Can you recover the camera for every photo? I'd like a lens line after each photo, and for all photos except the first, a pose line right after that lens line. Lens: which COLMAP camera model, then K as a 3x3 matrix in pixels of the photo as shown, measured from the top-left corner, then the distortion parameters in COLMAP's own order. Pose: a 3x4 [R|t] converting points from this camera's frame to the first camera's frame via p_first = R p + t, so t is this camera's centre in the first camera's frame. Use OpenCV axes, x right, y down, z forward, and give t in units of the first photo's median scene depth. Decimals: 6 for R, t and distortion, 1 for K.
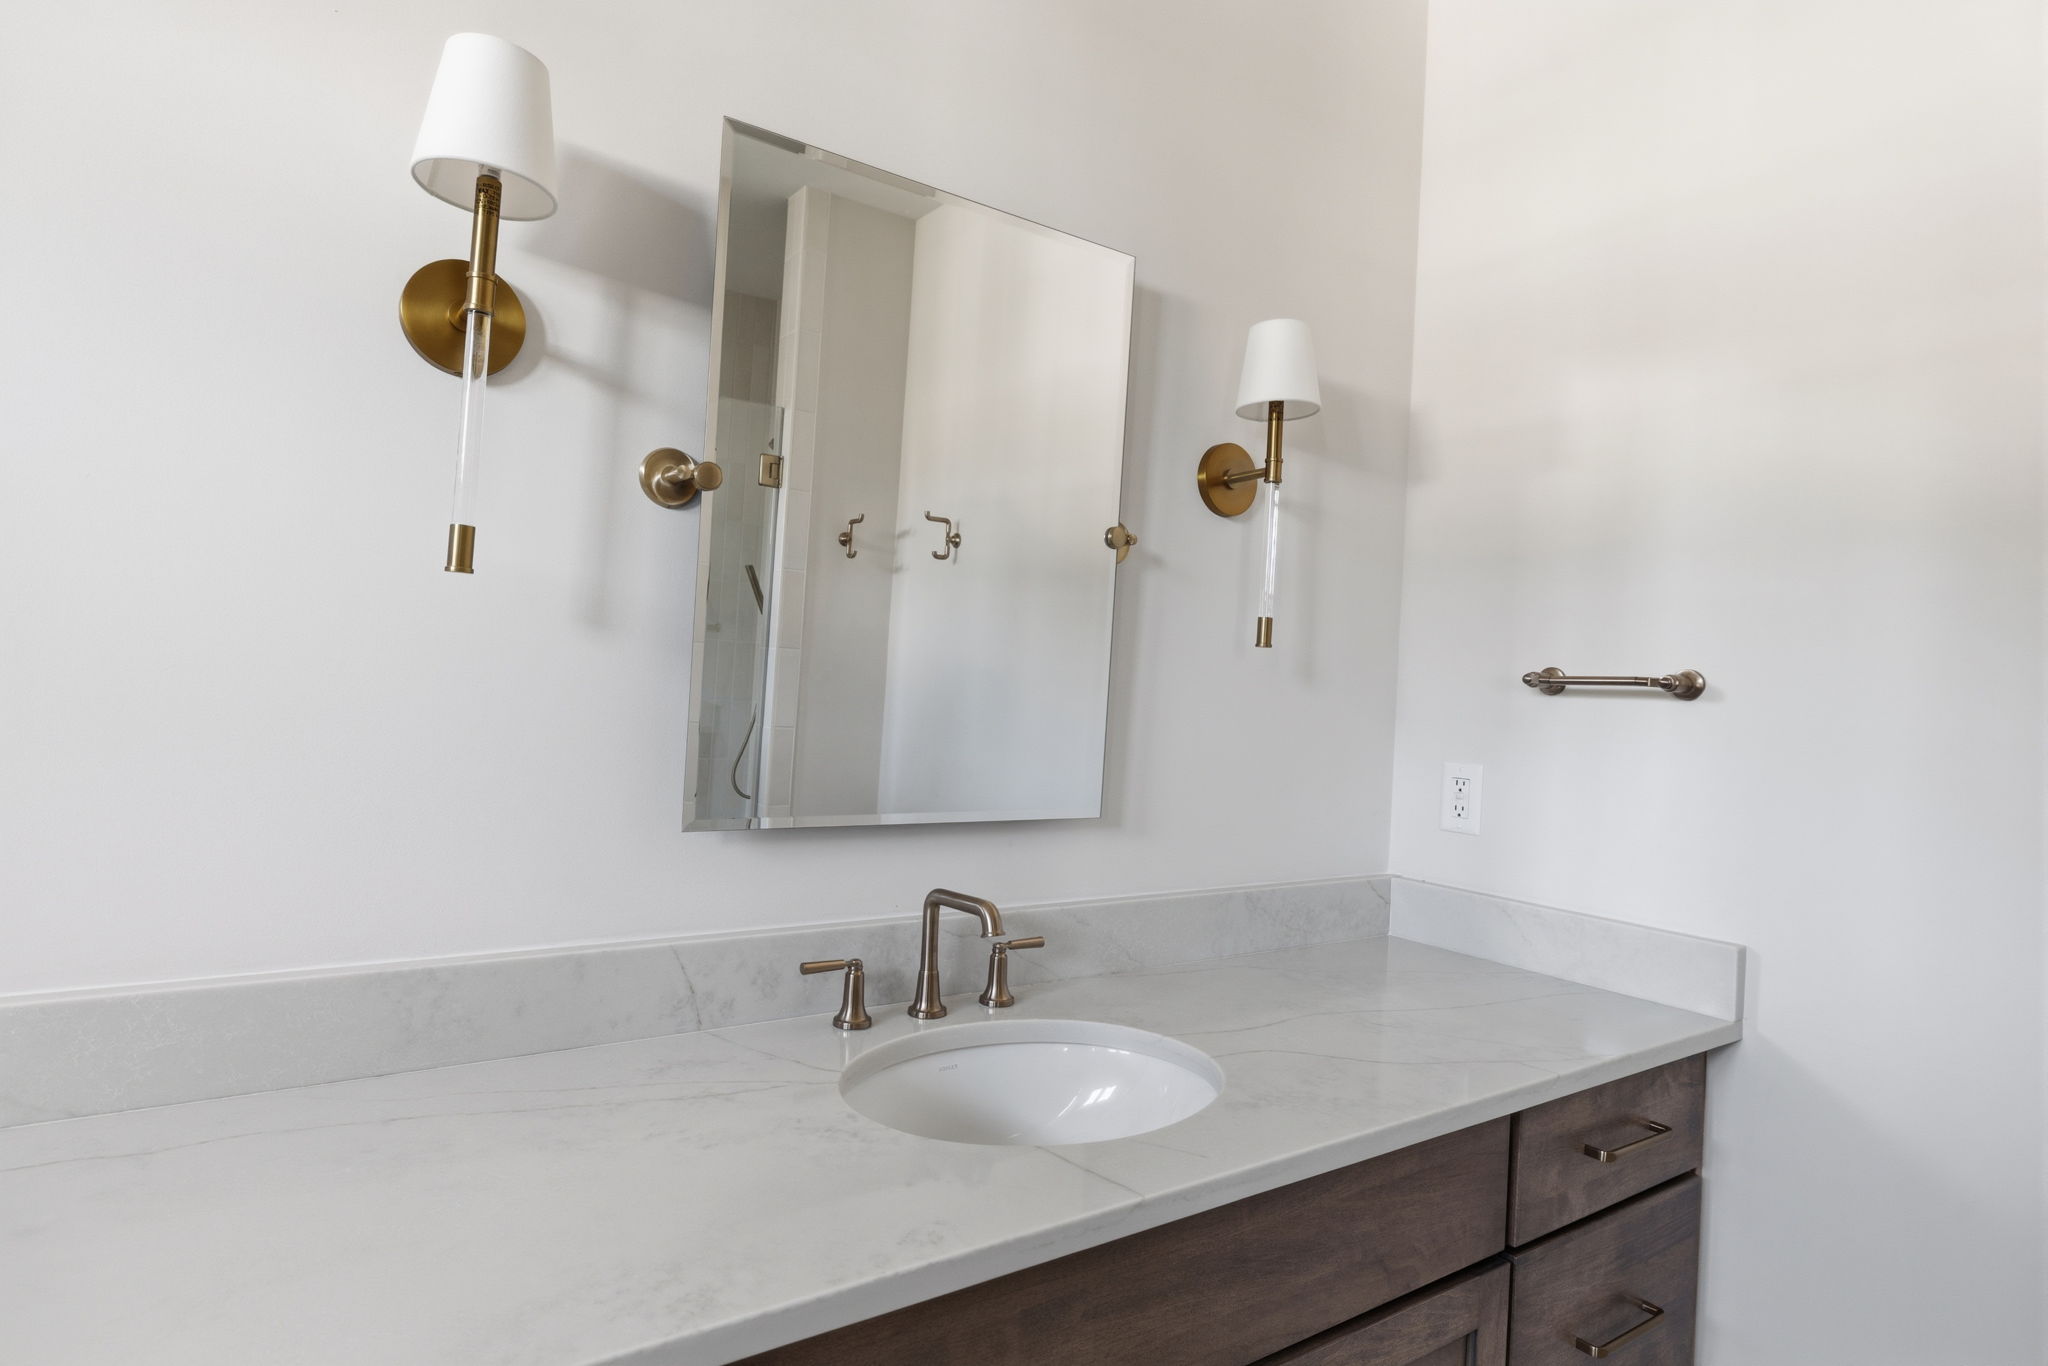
lens RADIAL K [[1089.3, 0, 1021.9], [0, 1089.3, 673.0], [0, 0, 1]] dist [0.003637, 0.001295]
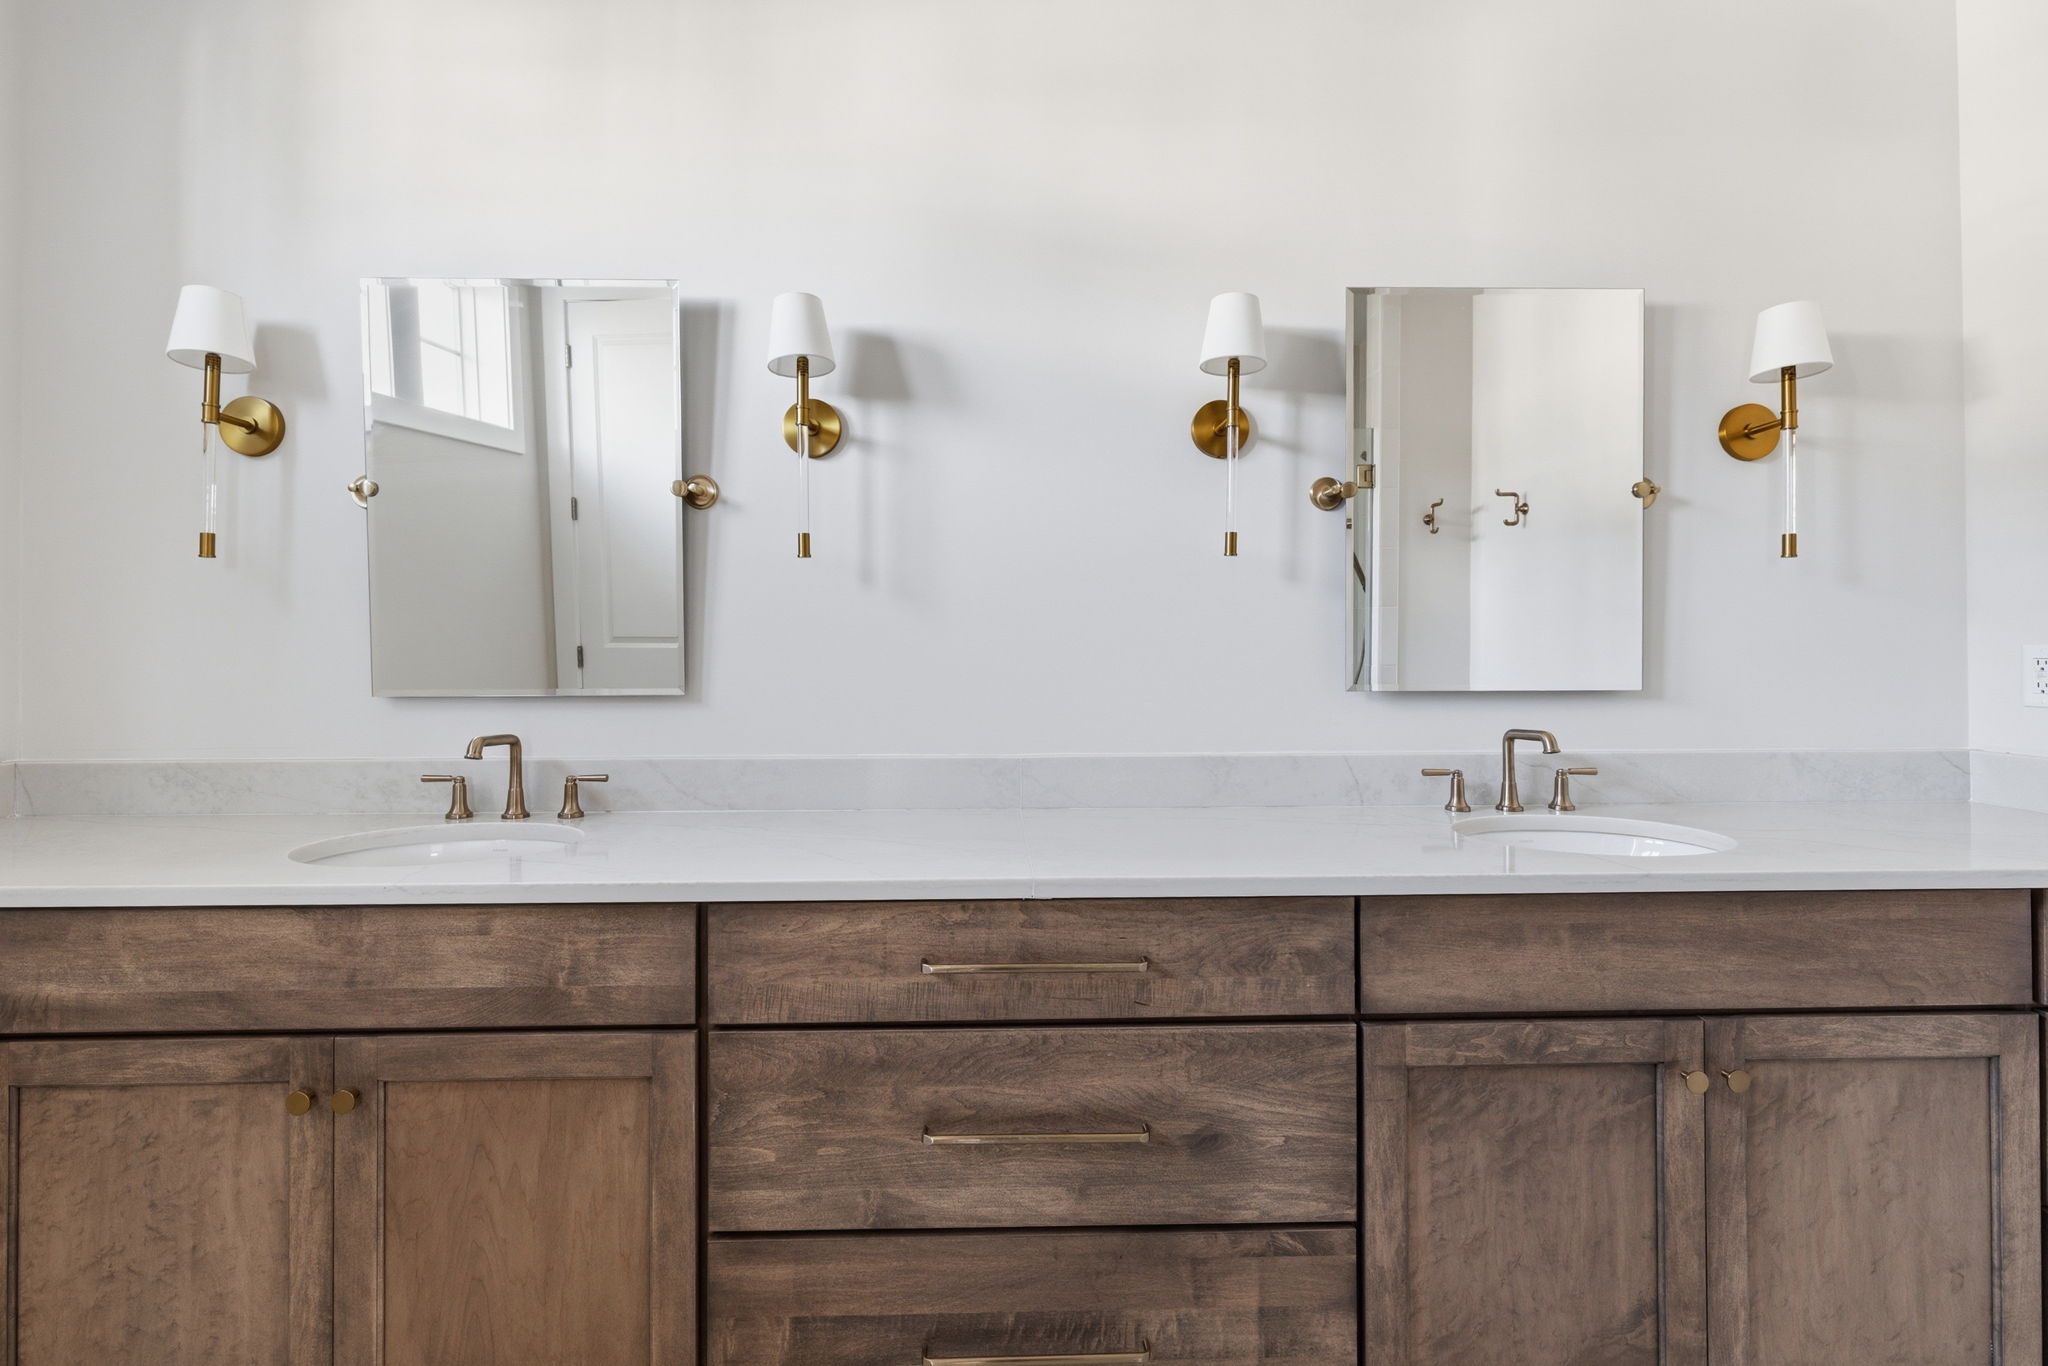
lens RADIAL K [[906.1, 0, 1030.9], [0, 906.1, 640.3], [0, 0, 1]] dist [0.000756, 0.000628]
pose [[0.836719, -0.056706, -0.544688, 0.058256], [0.051290, 0.998367, -0.025148, 0.063899], [0.545225, -0.006896, 0.838261, -0.446449]]
